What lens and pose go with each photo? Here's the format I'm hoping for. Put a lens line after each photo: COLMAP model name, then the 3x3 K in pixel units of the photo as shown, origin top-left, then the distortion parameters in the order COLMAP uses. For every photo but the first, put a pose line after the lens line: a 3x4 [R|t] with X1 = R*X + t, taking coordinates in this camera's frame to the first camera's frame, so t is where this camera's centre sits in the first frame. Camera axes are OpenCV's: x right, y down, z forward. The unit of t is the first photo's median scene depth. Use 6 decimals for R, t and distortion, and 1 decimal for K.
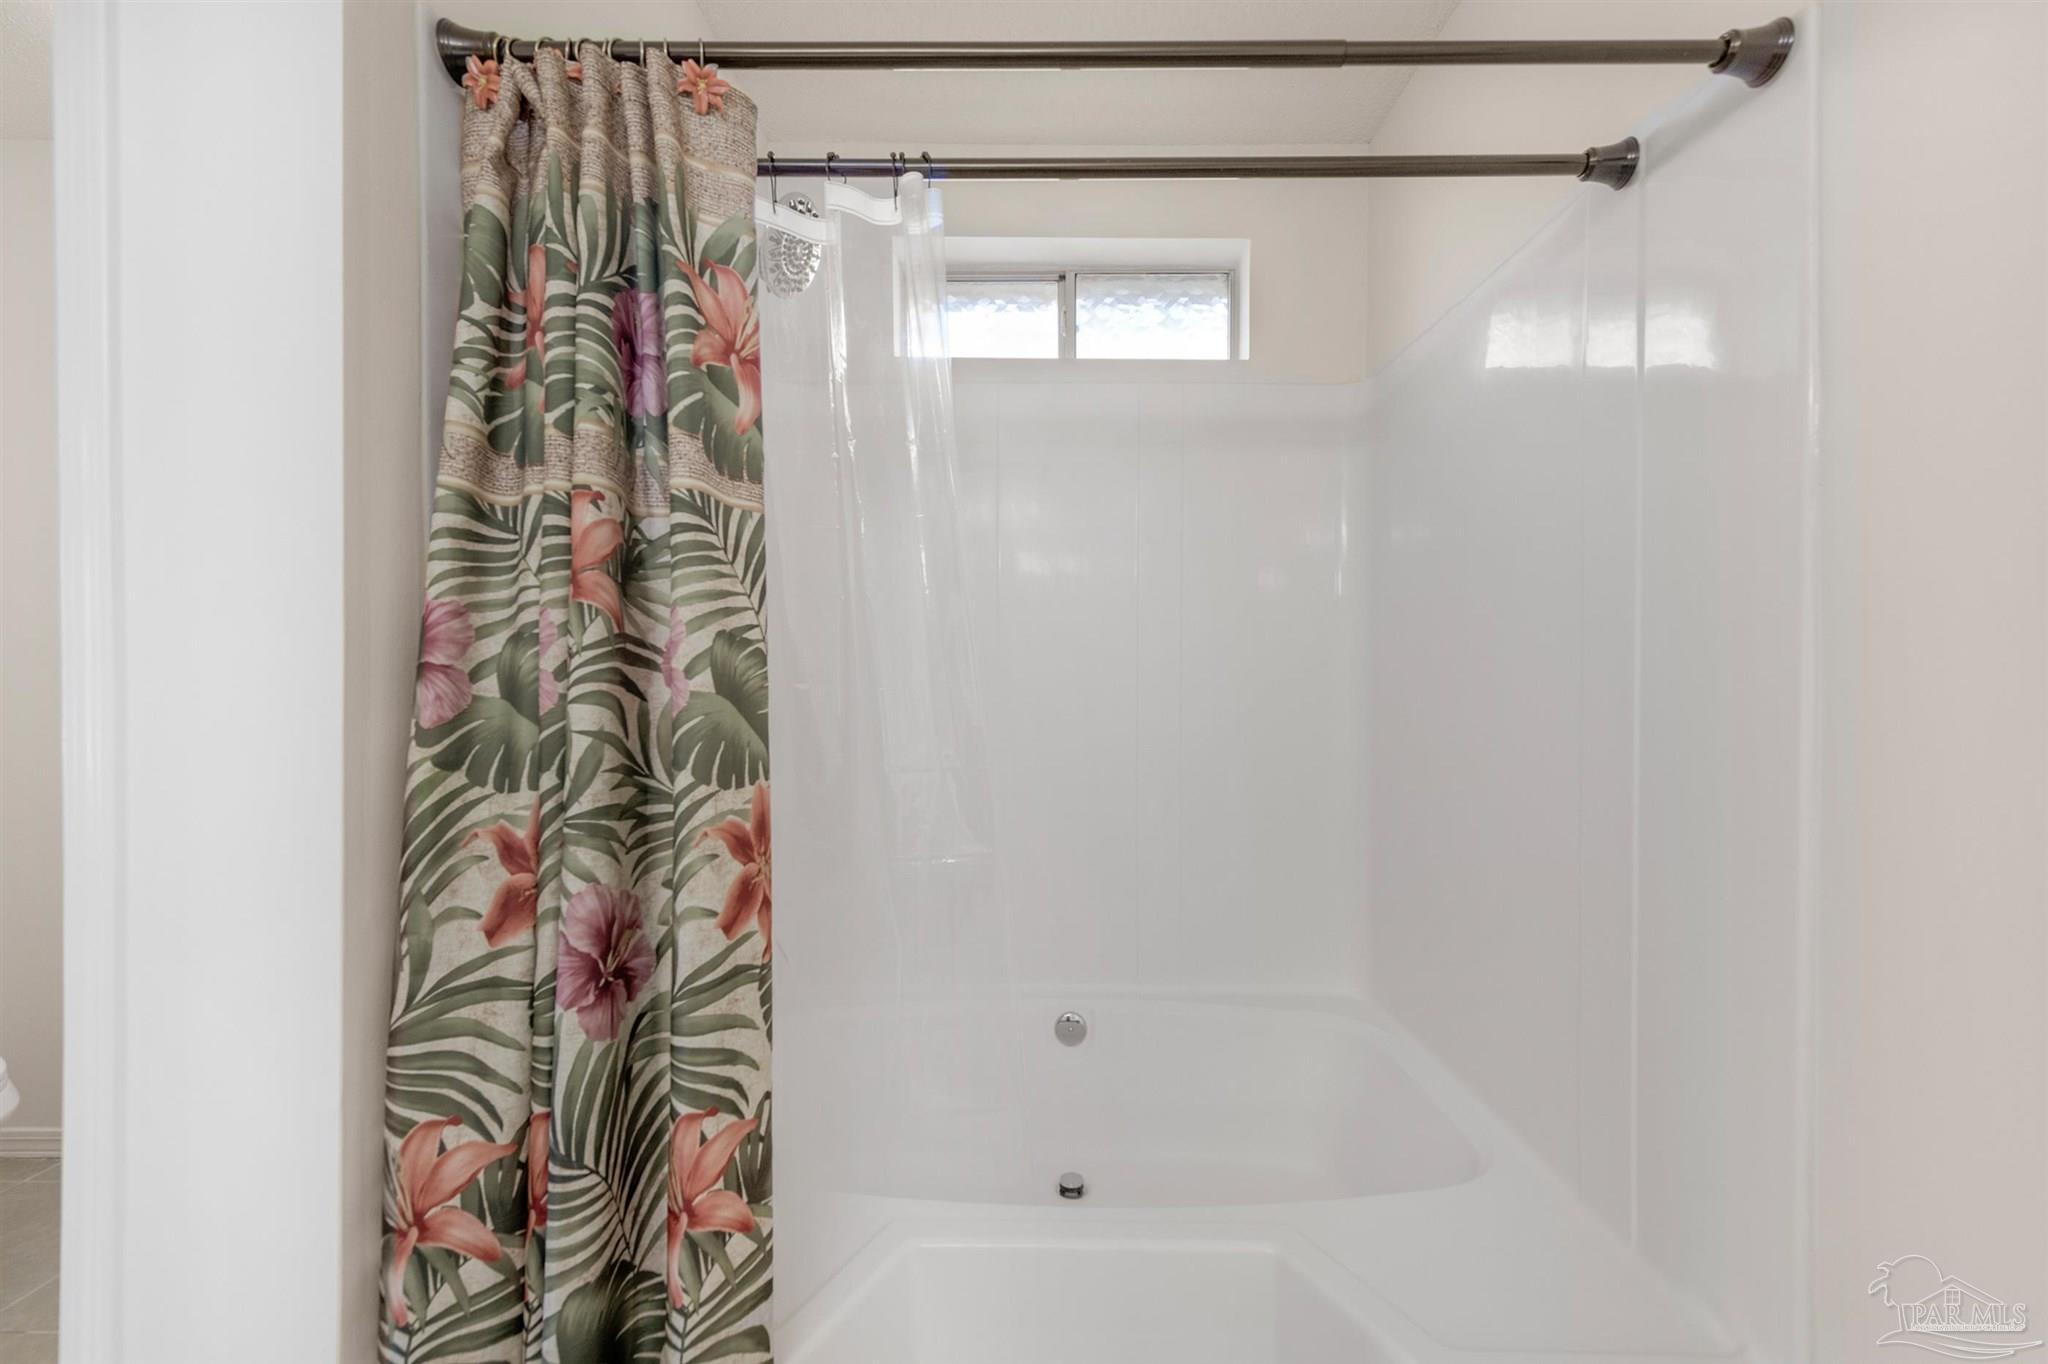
lens RADIAL K [[785.1, 0, 1022.3], [0, 785.1, 678.1], [0, 0, 1]] dist [0.001788, 0.000077]
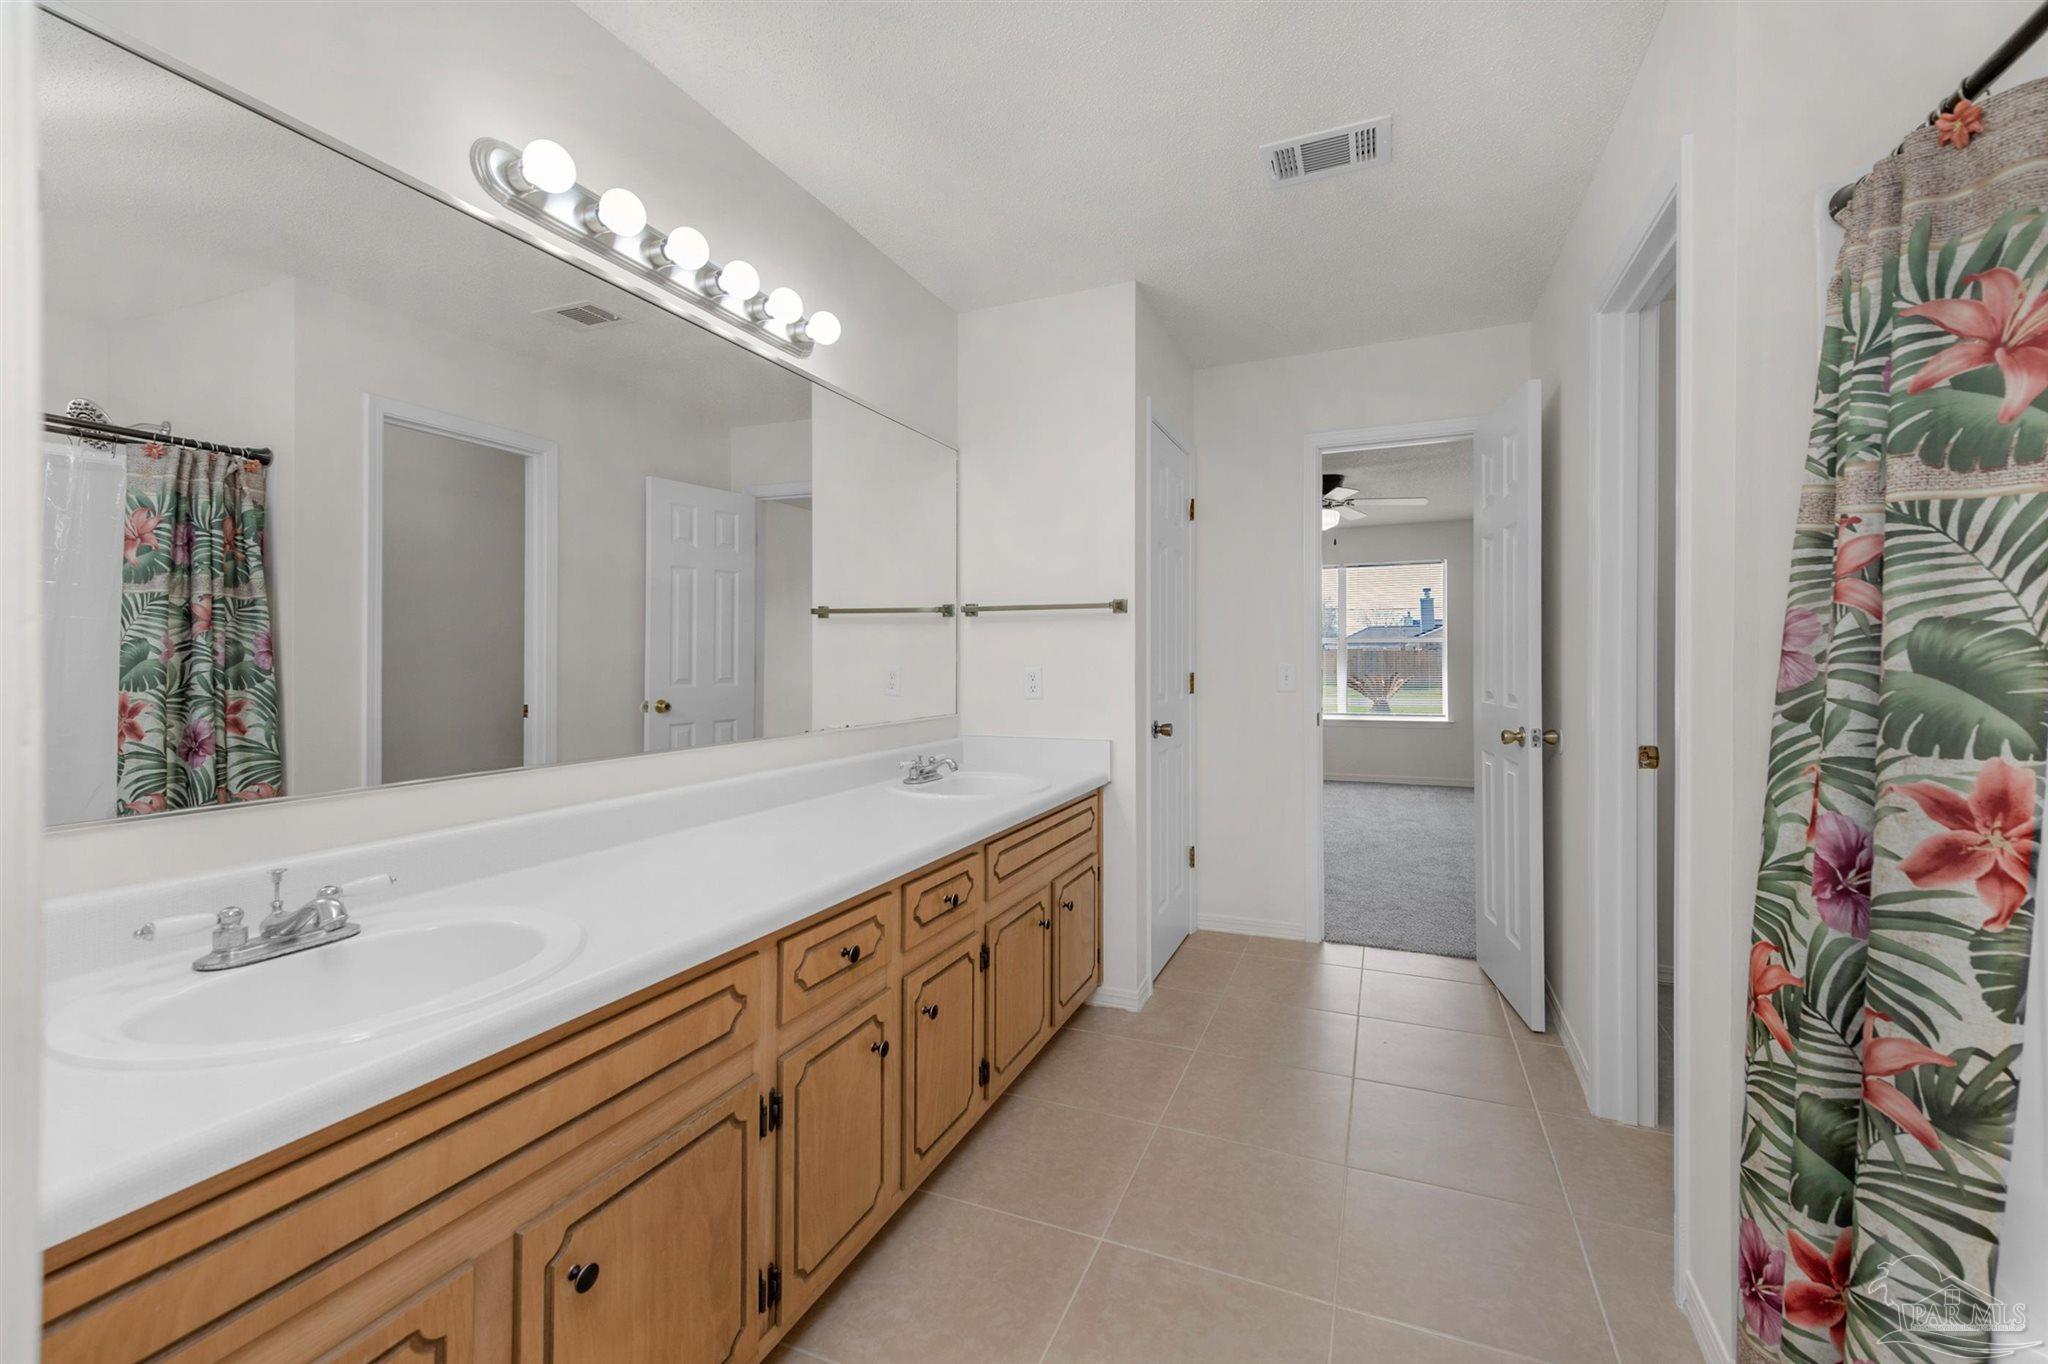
lens RADIAL K [[857.6, 0, 1024.1], [0, 857.6, 667.5], [0, 0, 1]] dist [0.000413, 0.000081]
pose [[-0.388518, 0.003123, -0.921436, 1.294354], [-0.003595, 0.999982, 0.004906, 0.010937], [0.921434, 0.005219, -0.388500, 0.275213]]
